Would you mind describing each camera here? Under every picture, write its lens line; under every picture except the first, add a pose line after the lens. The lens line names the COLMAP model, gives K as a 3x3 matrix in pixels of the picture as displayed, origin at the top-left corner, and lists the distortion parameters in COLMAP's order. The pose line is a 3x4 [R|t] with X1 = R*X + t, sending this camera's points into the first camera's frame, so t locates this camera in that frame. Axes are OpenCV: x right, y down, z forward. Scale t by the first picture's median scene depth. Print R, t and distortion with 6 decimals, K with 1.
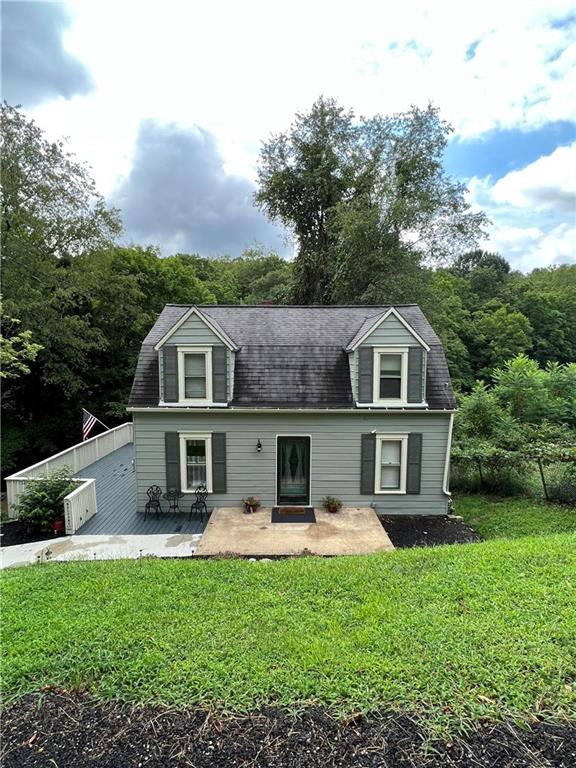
lens RADIAL K [[363.9, 0, 287.1], [0, 363.9, 383.9], [0, 0, 1]] dist [-0.006265, -0.000599]
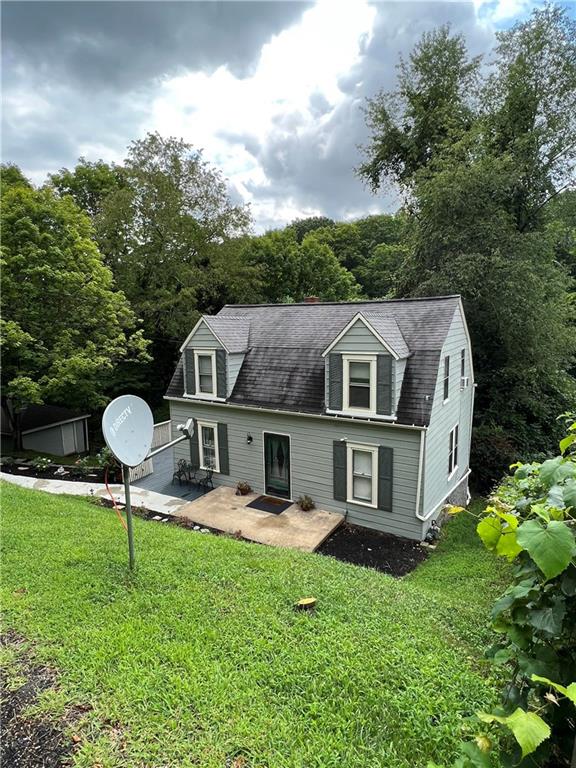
lens RADIAL K [[421.6, 0, 288.7], [0, 421.6, 383.8], [0, 0, 1]] dist [-0.002423, -0.000862]
pose [[0.856504, 0.062347, -0.512360, 0.691152], [-0.030965, 0.997097, 0.069567, -0.094729], [0.515210, -0.043719, 0.855948, -0.048330]]
